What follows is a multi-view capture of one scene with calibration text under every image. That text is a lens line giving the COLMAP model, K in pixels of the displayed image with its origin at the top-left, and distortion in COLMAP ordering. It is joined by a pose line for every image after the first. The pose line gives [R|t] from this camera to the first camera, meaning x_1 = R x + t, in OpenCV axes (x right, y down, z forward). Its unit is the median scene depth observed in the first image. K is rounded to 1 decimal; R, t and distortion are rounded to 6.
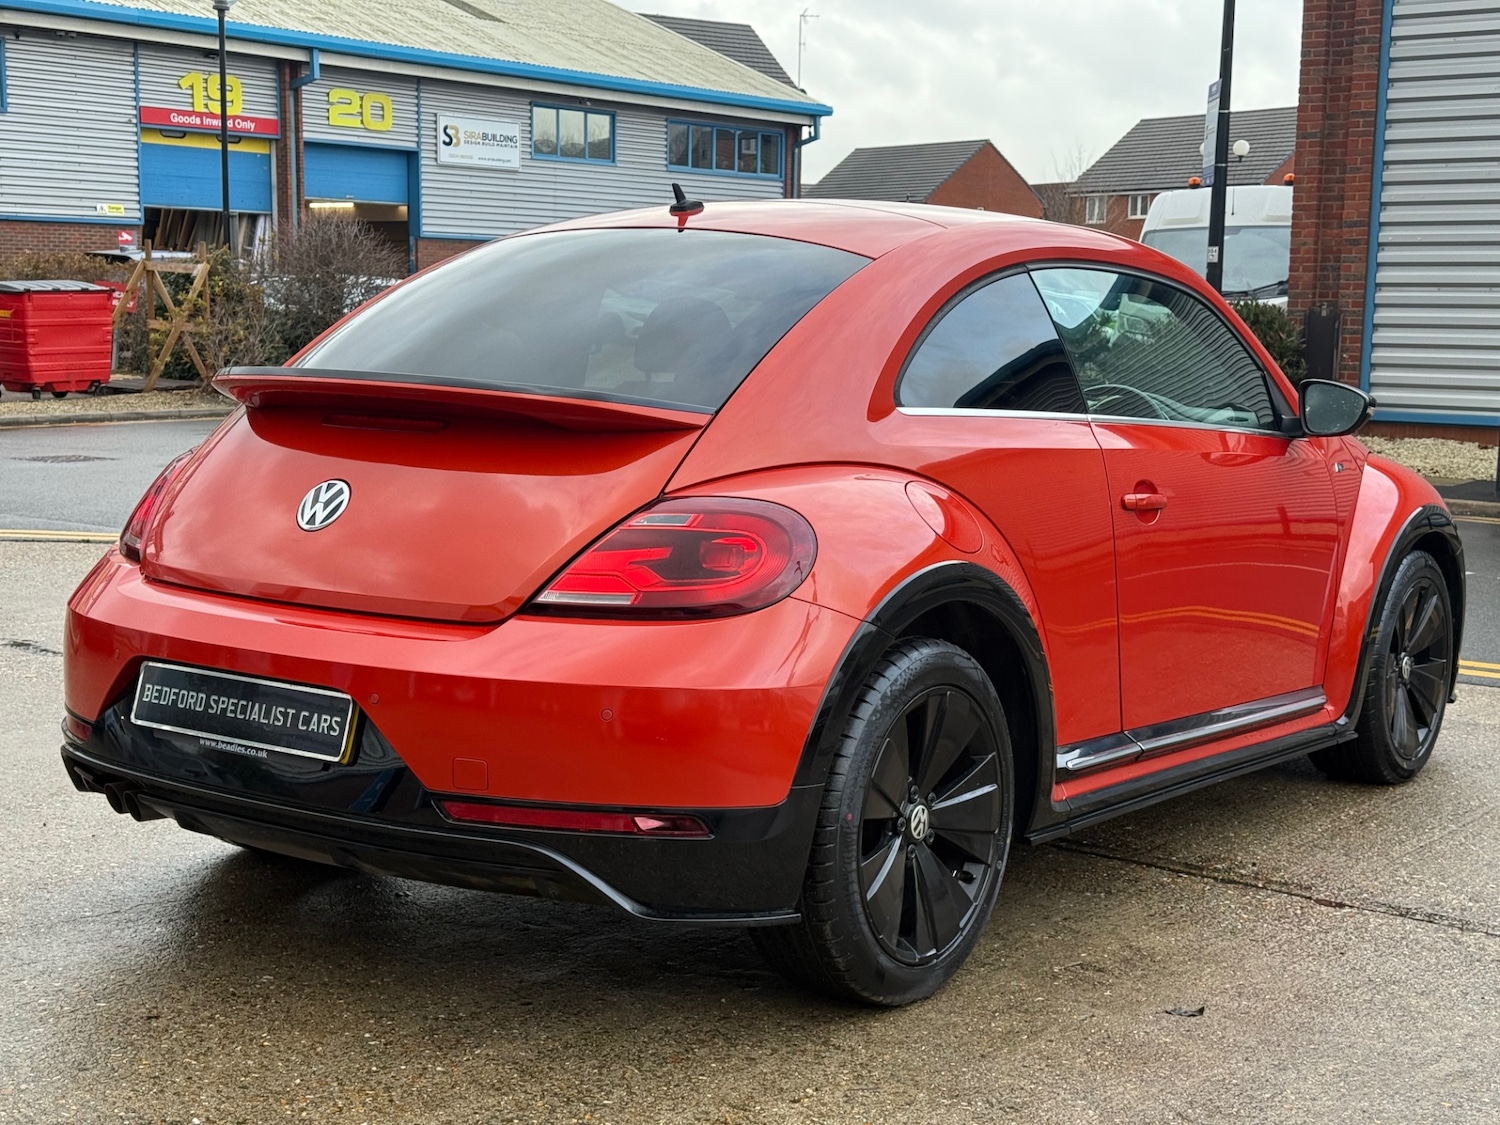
lens RADIAL K [[2064.1, 0, 795.0], [0, 2064.1, 575.1], [0, 0, 1]] dist [0.045152, 0.000000]
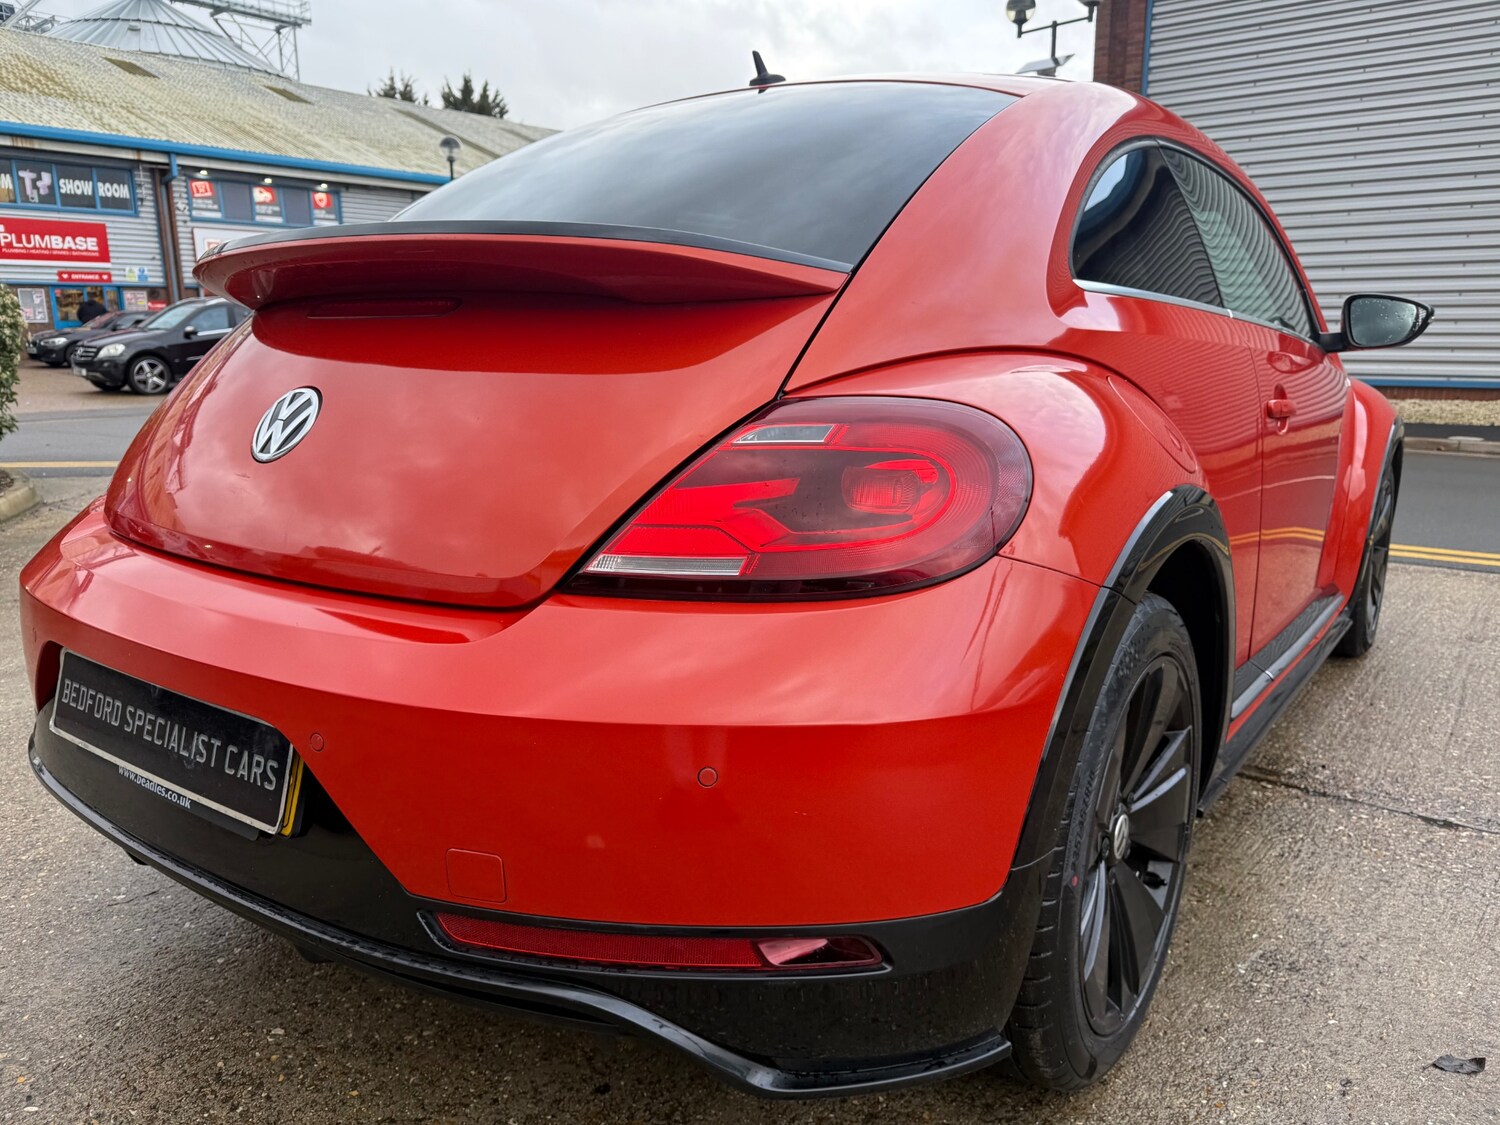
lens RADIAL K [[1073.4, 0, 759.2], [0, 1073.4, 561.3], [0, 0, 1]] dist [0.043914, -0.033333]
pose [[0.999666, -0.019482, -0.016994, -0.065893], [0.020755, 0.996717, 0.078263, -0.013565], [0.015414, -0.078590, 0.996788, 0.660111]]
